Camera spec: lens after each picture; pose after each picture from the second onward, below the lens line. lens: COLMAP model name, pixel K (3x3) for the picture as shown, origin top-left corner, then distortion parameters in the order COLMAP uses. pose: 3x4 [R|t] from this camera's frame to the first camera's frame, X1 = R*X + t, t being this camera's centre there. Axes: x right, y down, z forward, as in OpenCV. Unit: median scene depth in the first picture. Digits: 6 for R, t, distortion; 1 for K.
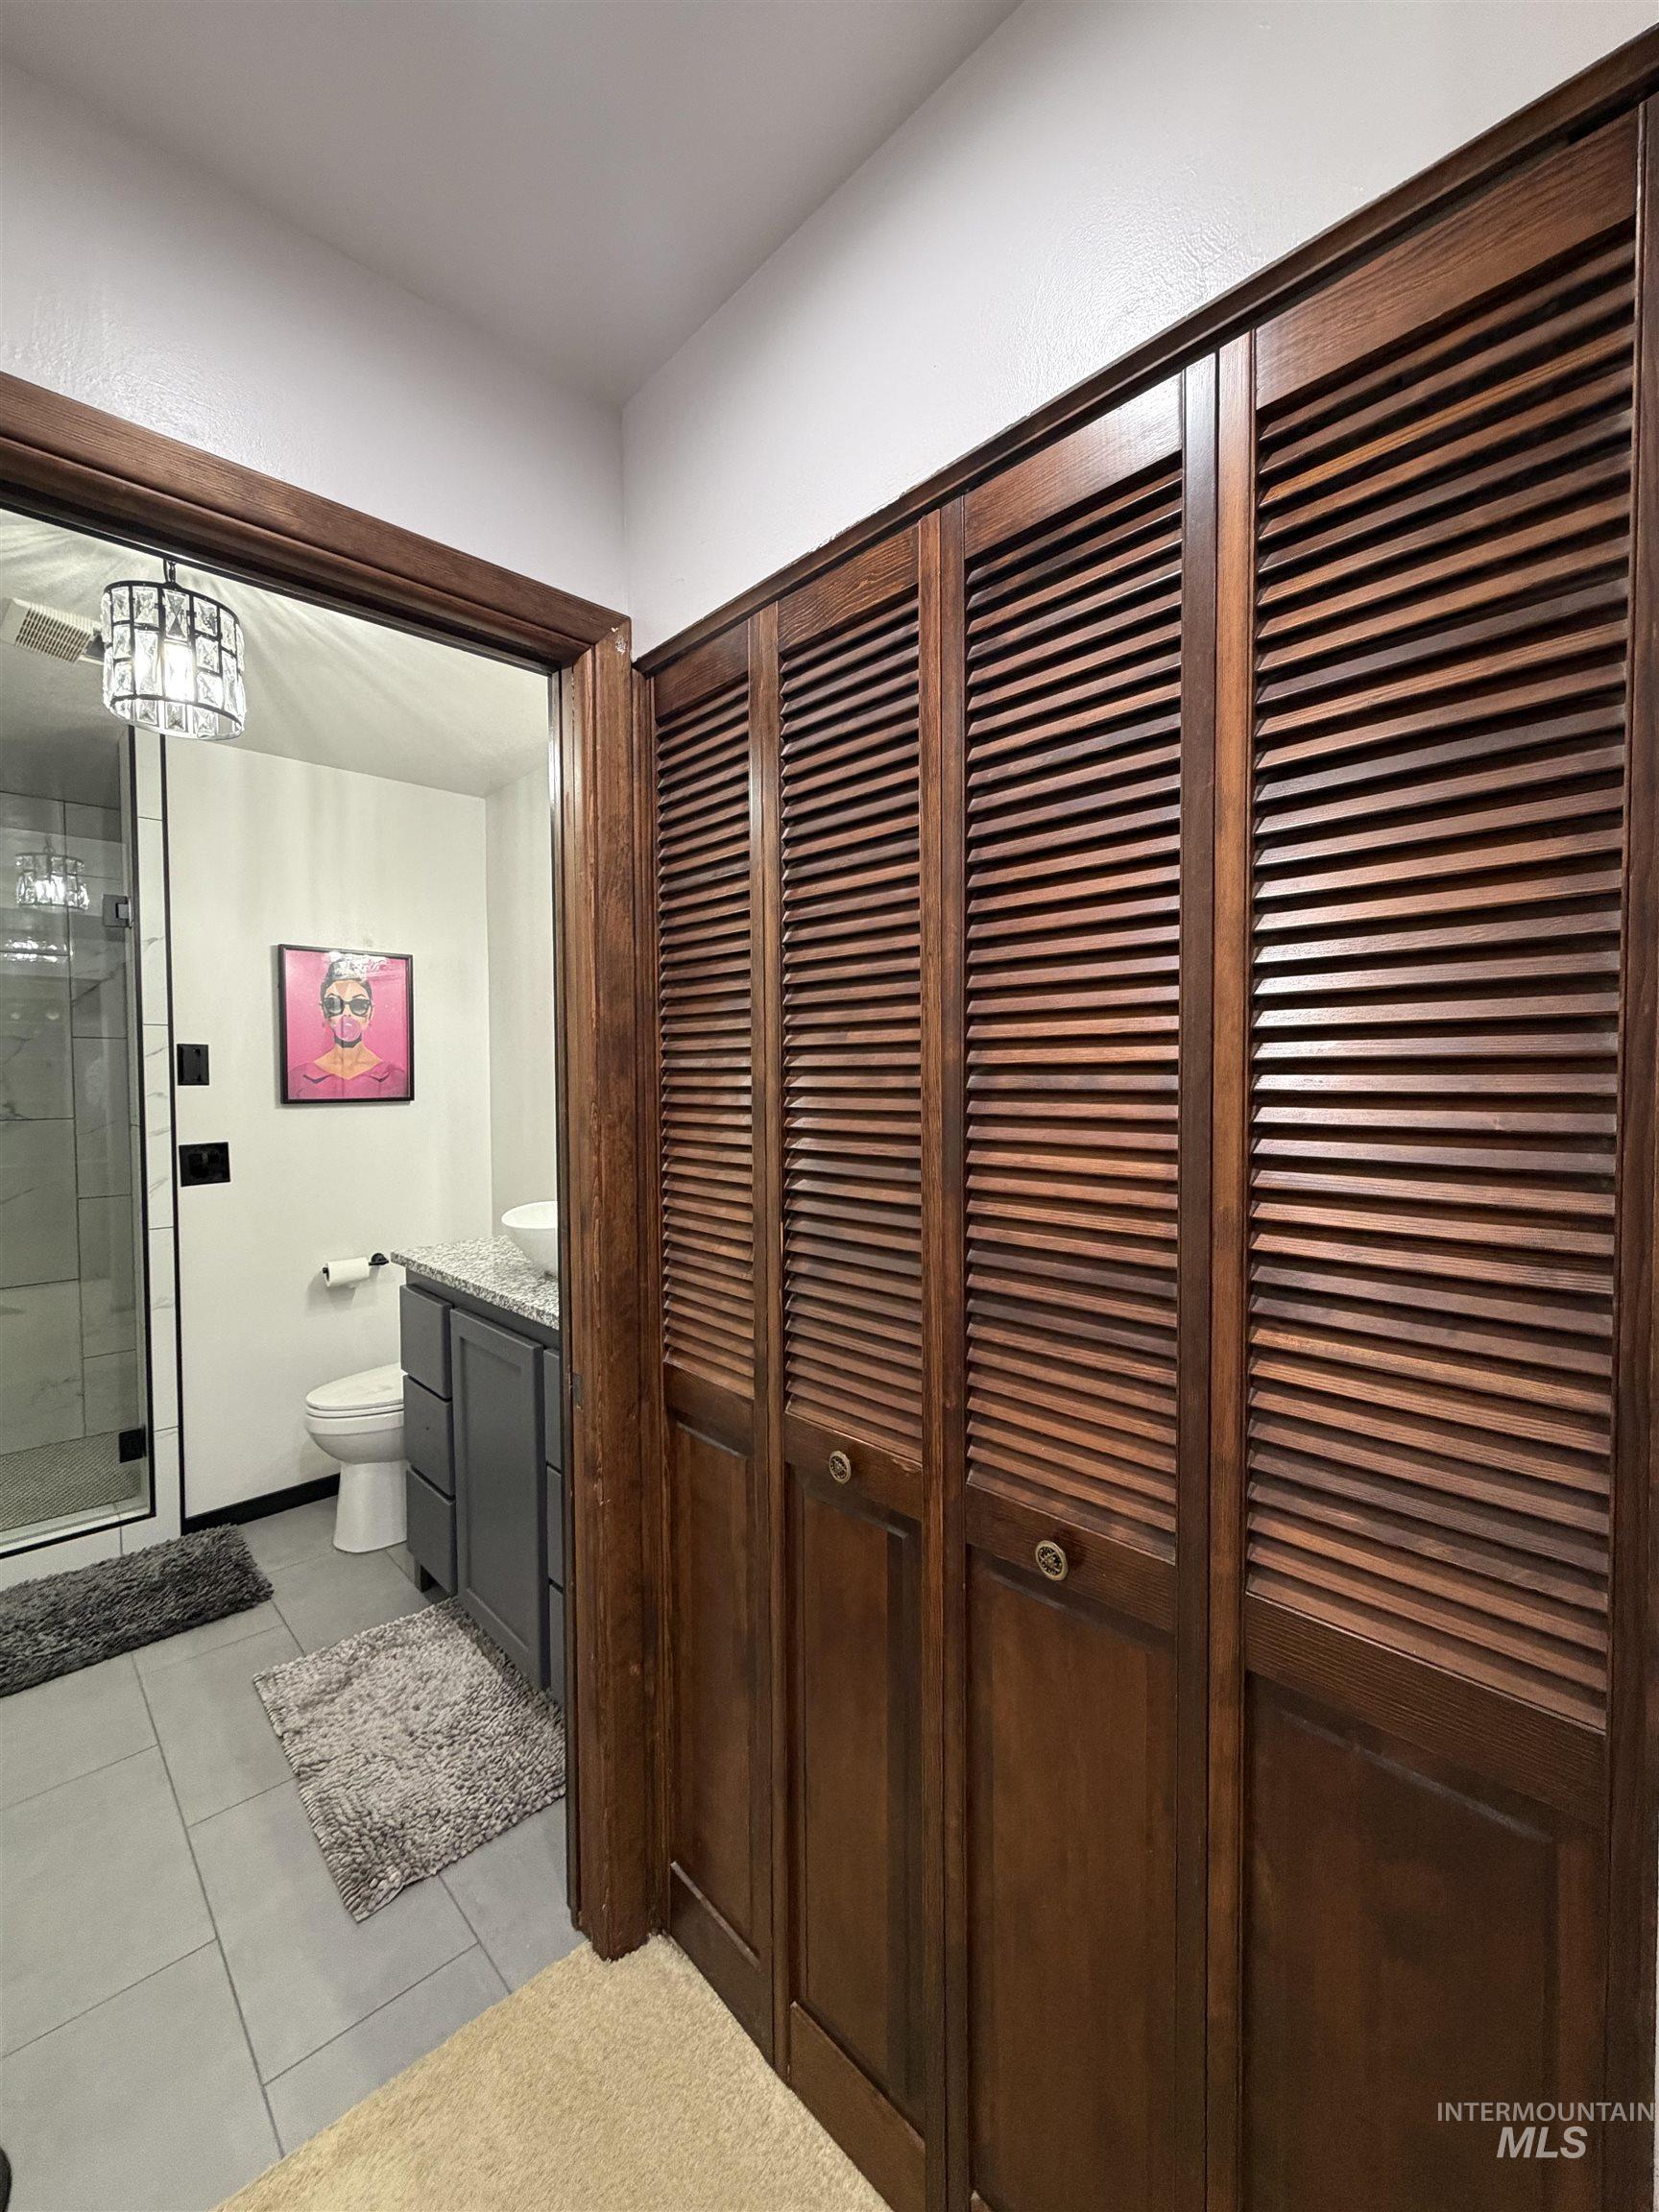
lens RADIAL K [[890.7, 0, 839.2], [0, 890.7, 1102.2], [0, 0, 1]] dist [-0.008074, -0.000899]
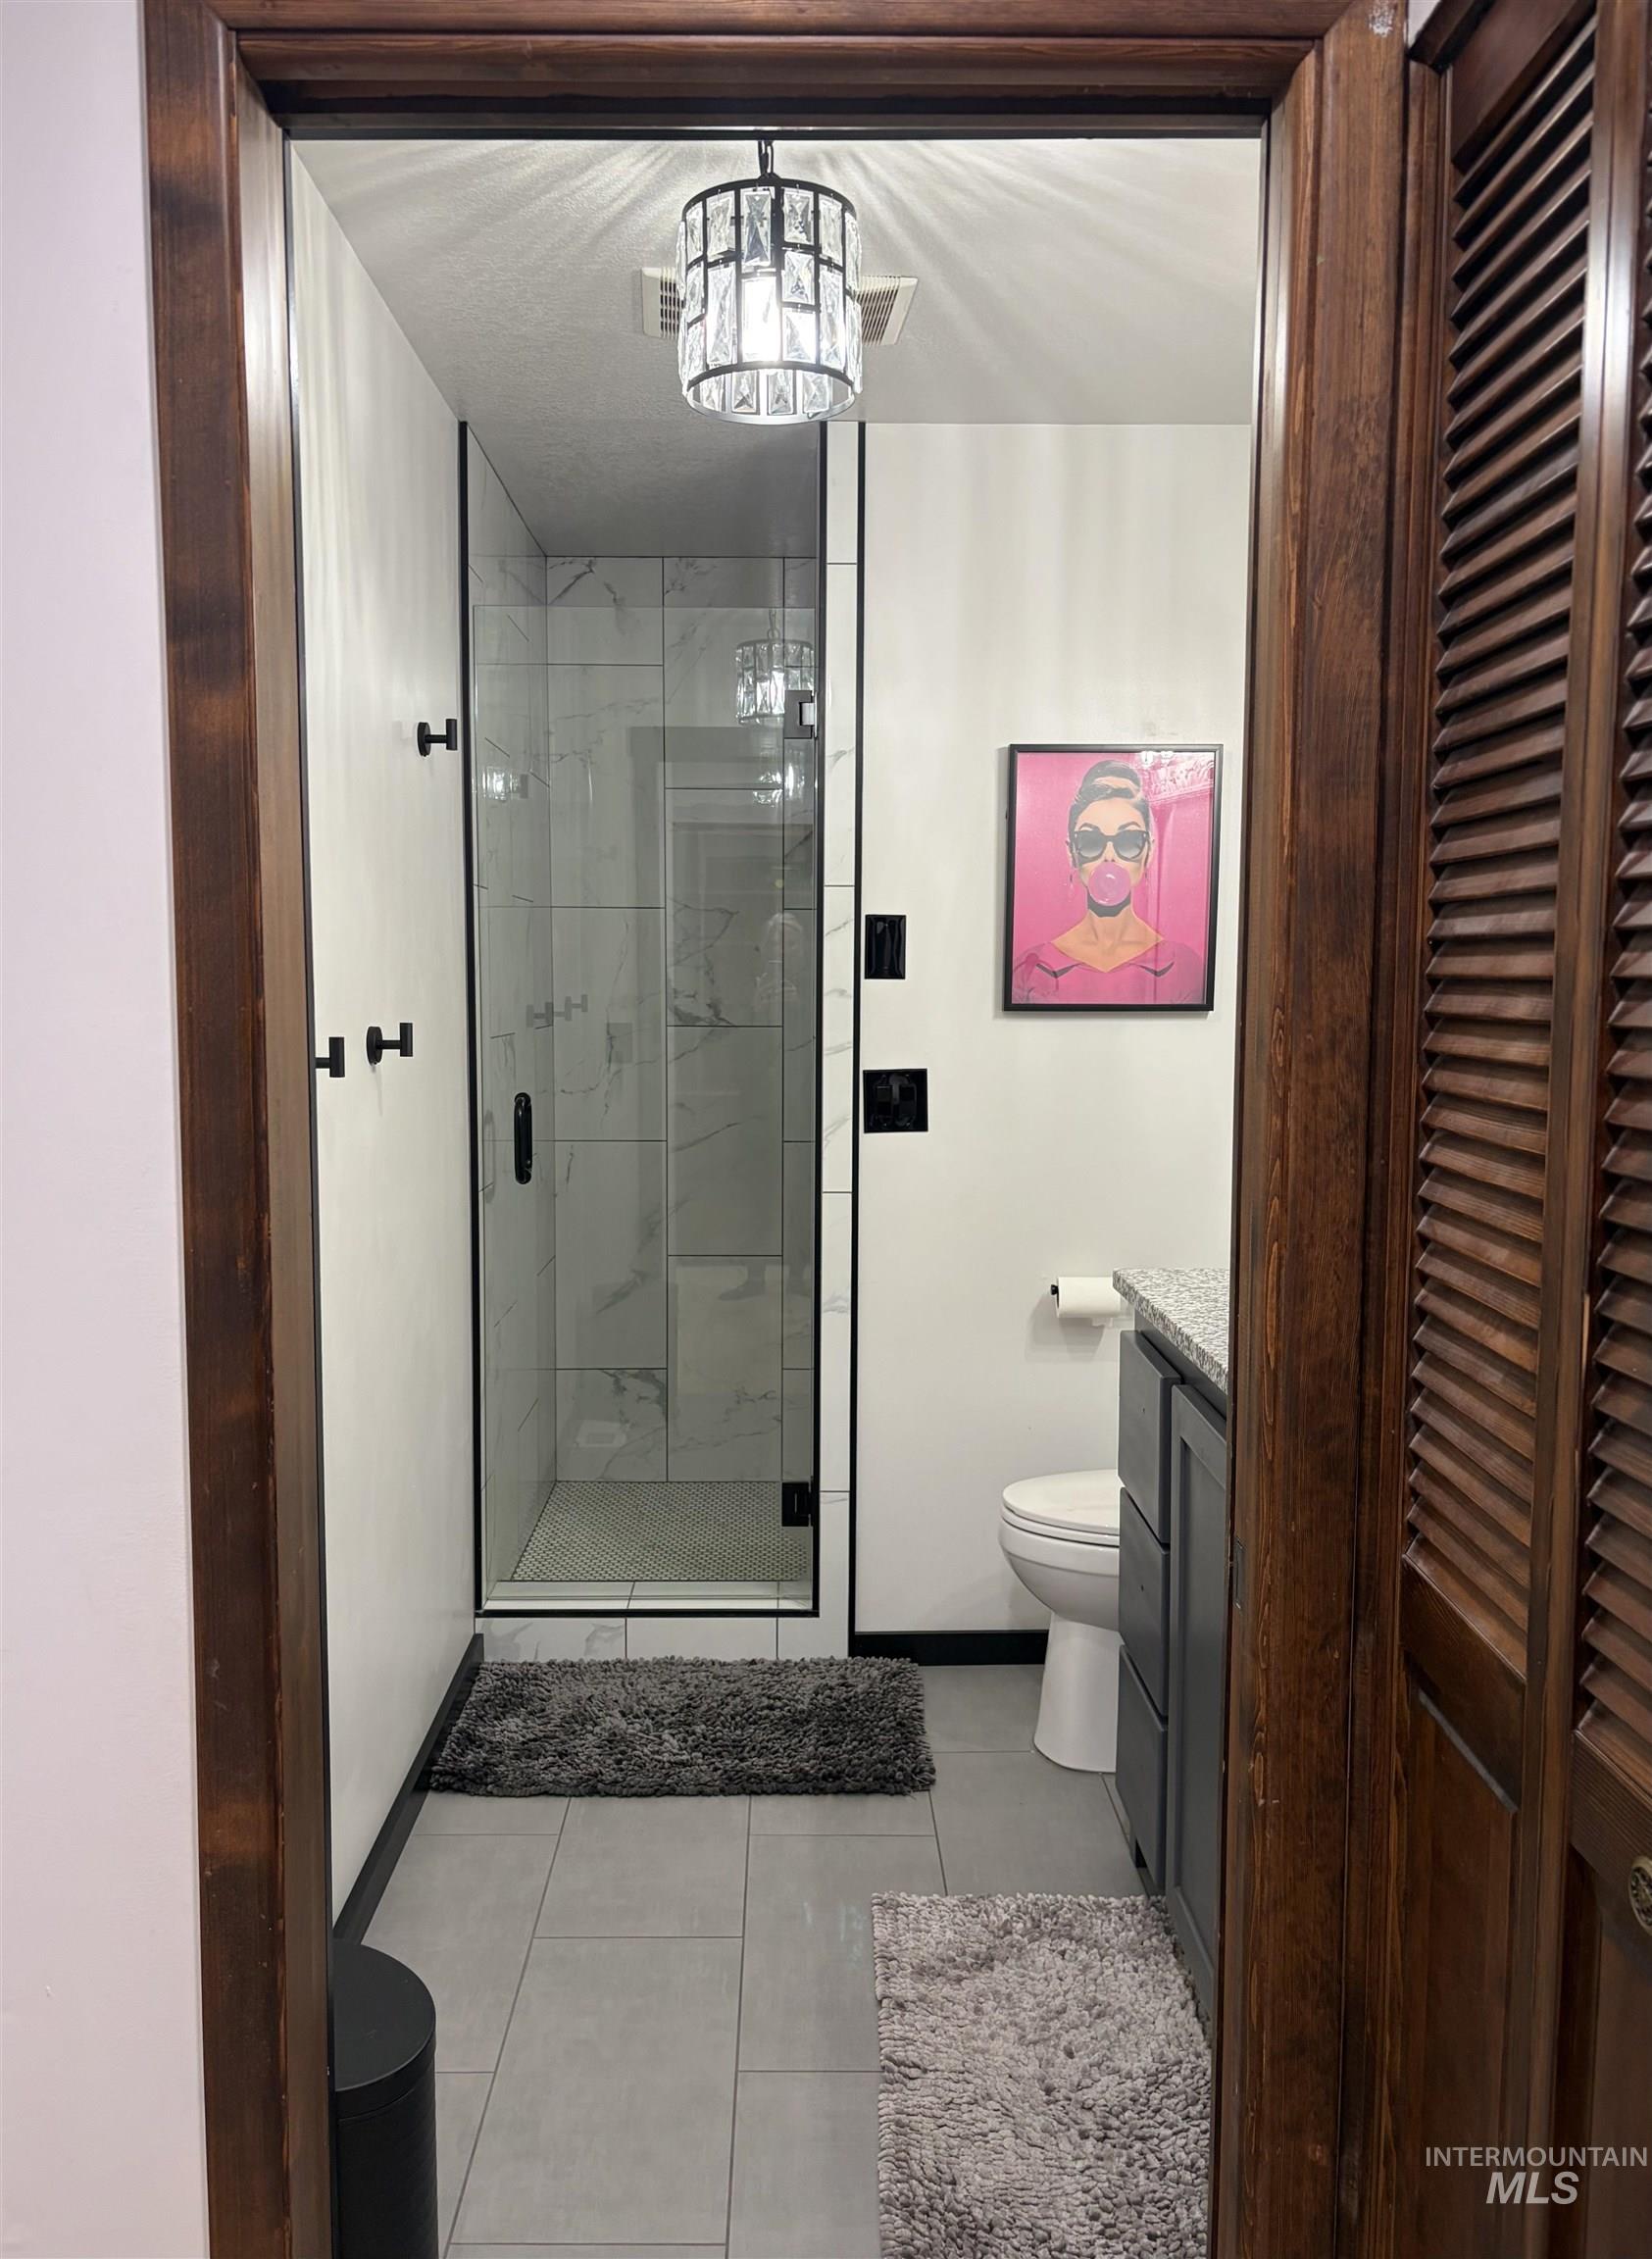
lens RADIAL K [[1704.2, 0, 831.3], [0, 1704.2, 1128.7], [0, 0, 1]] dist [0.022655, -0.020448]
pose [[0.726861, 0.069881, -0.683220, 0.122228], [-0.029281, 0.997059, 0.070830, 0.004405], [0.686160, -0.031479, 0.726769, 0.086297]]
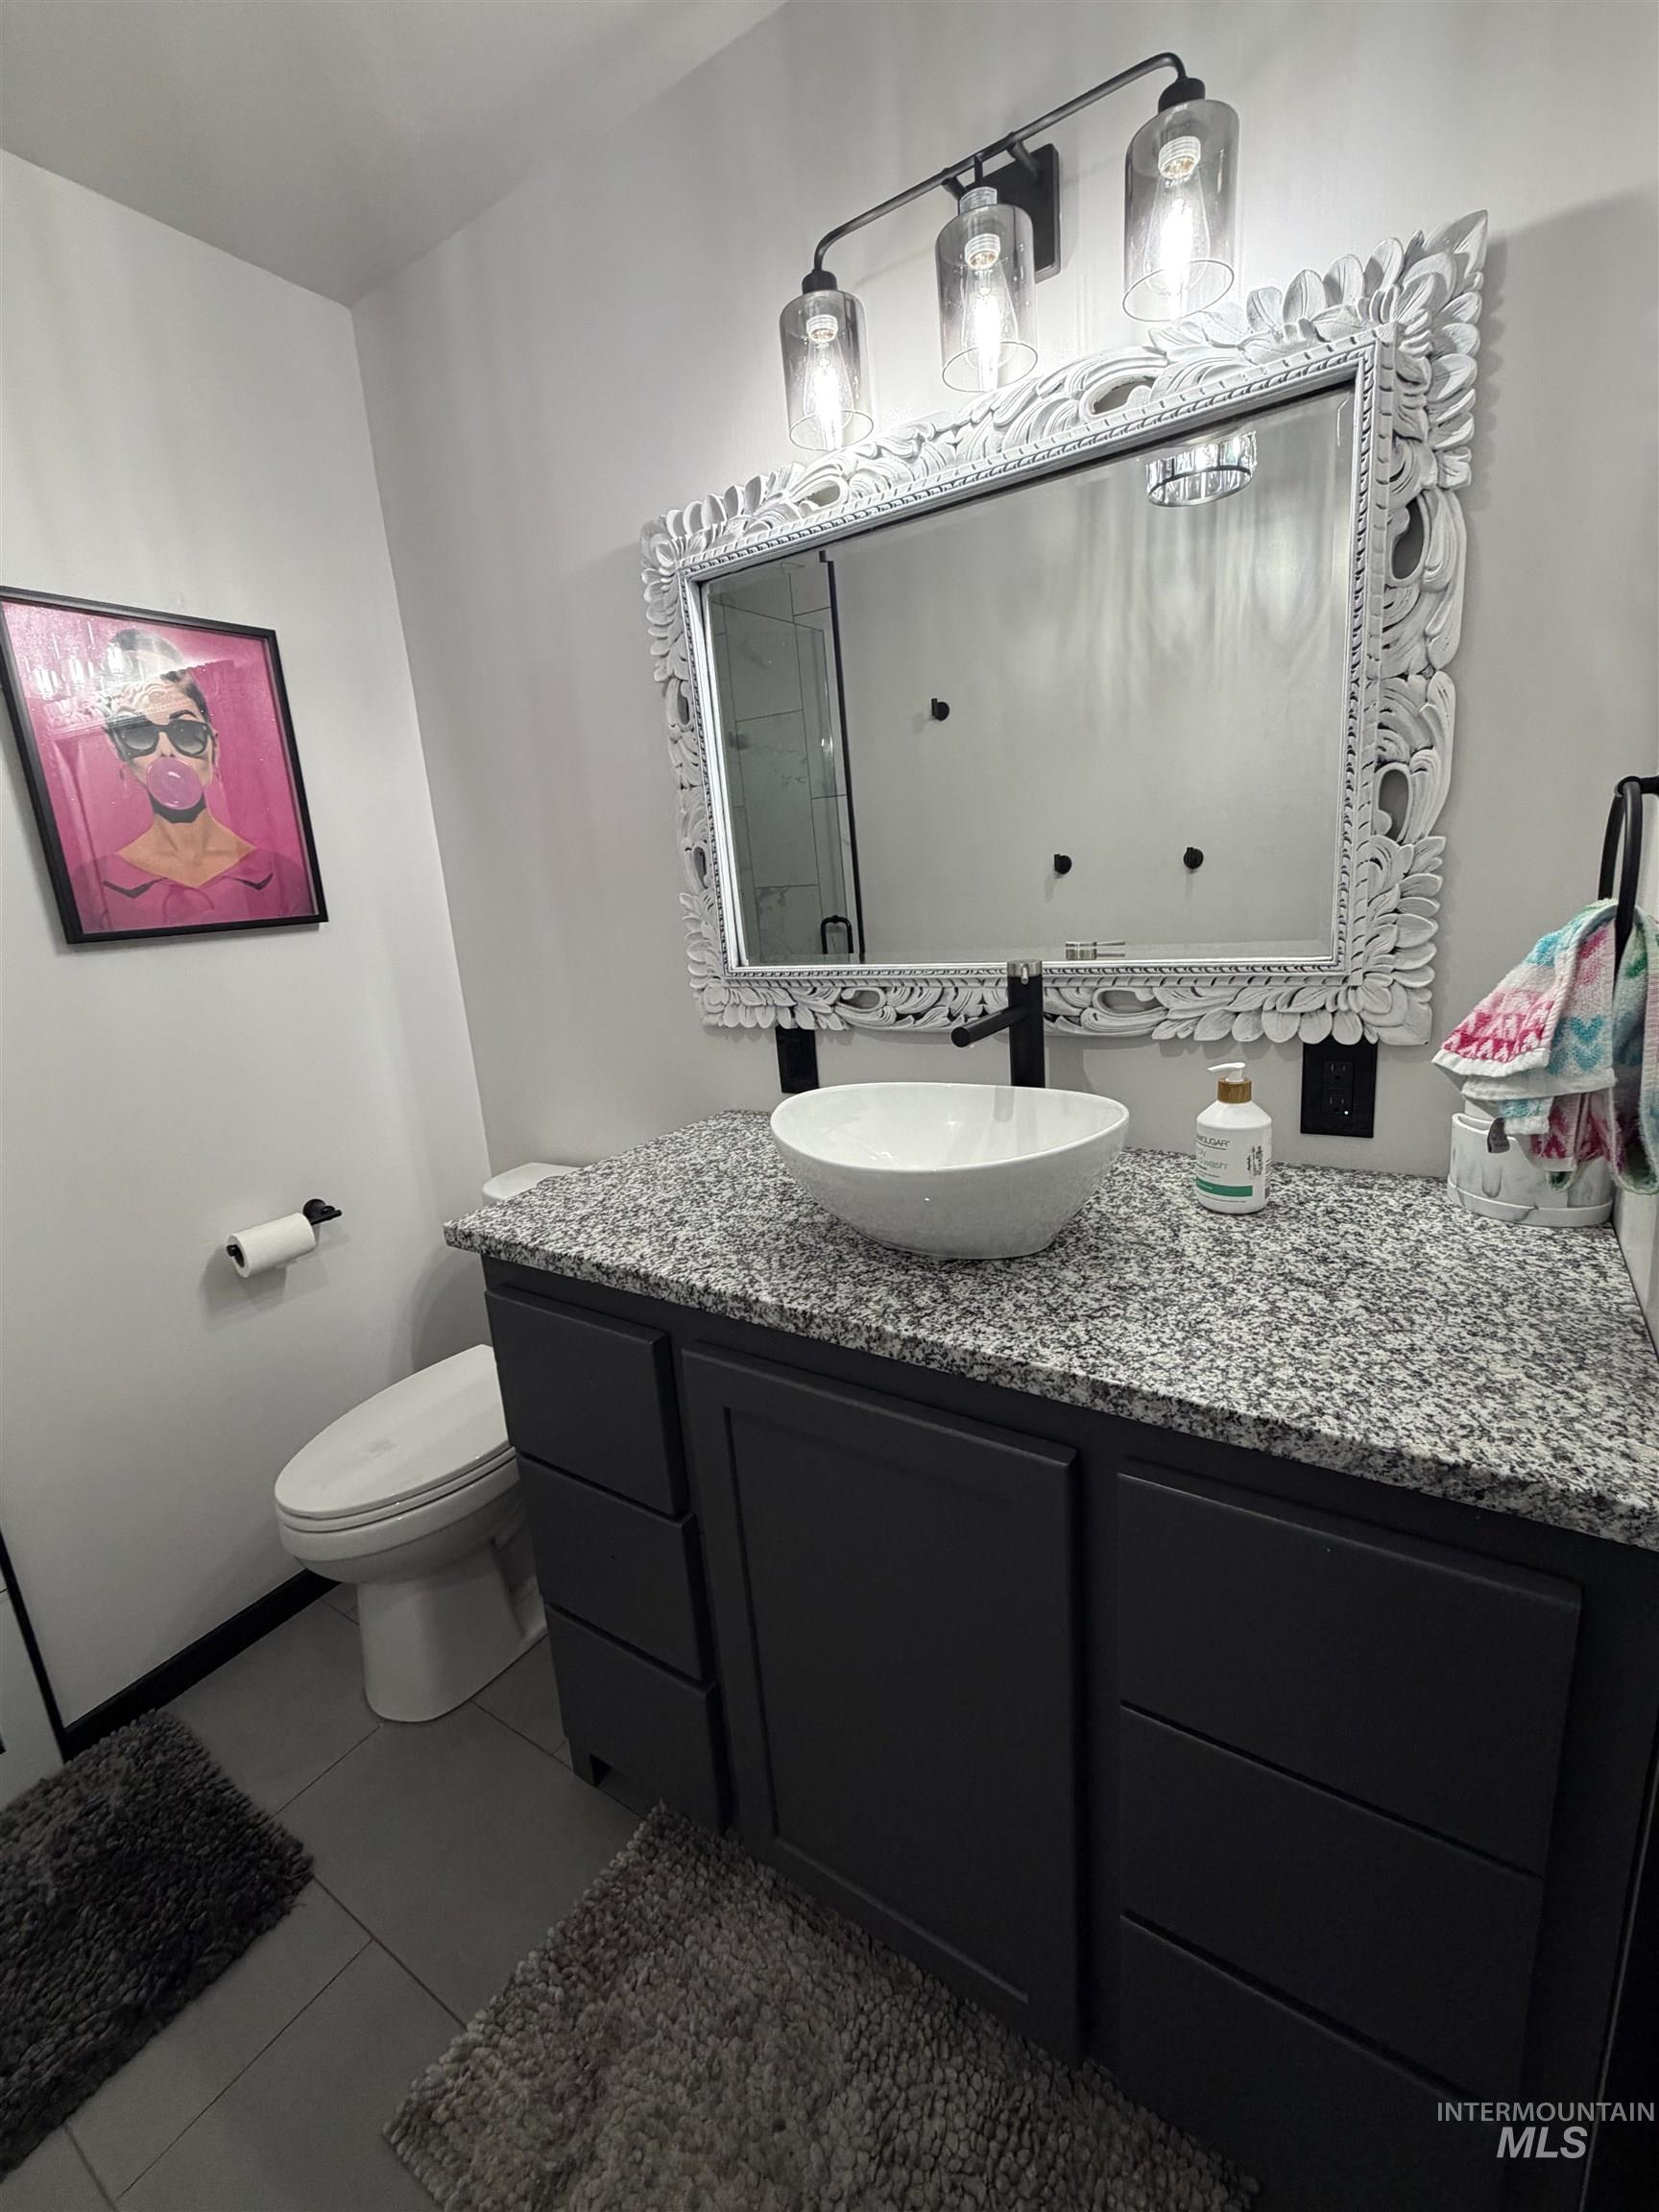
lens RADIAL K [[937.3, 0, 829.1], [0, 937.3, 1099.8], [0, 0, 1]] dist [0.001262, 0.000325]
pose [[0.976717, -0.111699, 0.183162, -0.433042], [0.072591, 0.975476, 0.207791, 0.011577], [-0.201880, -0.189657, 0.960872, 0.537170]]
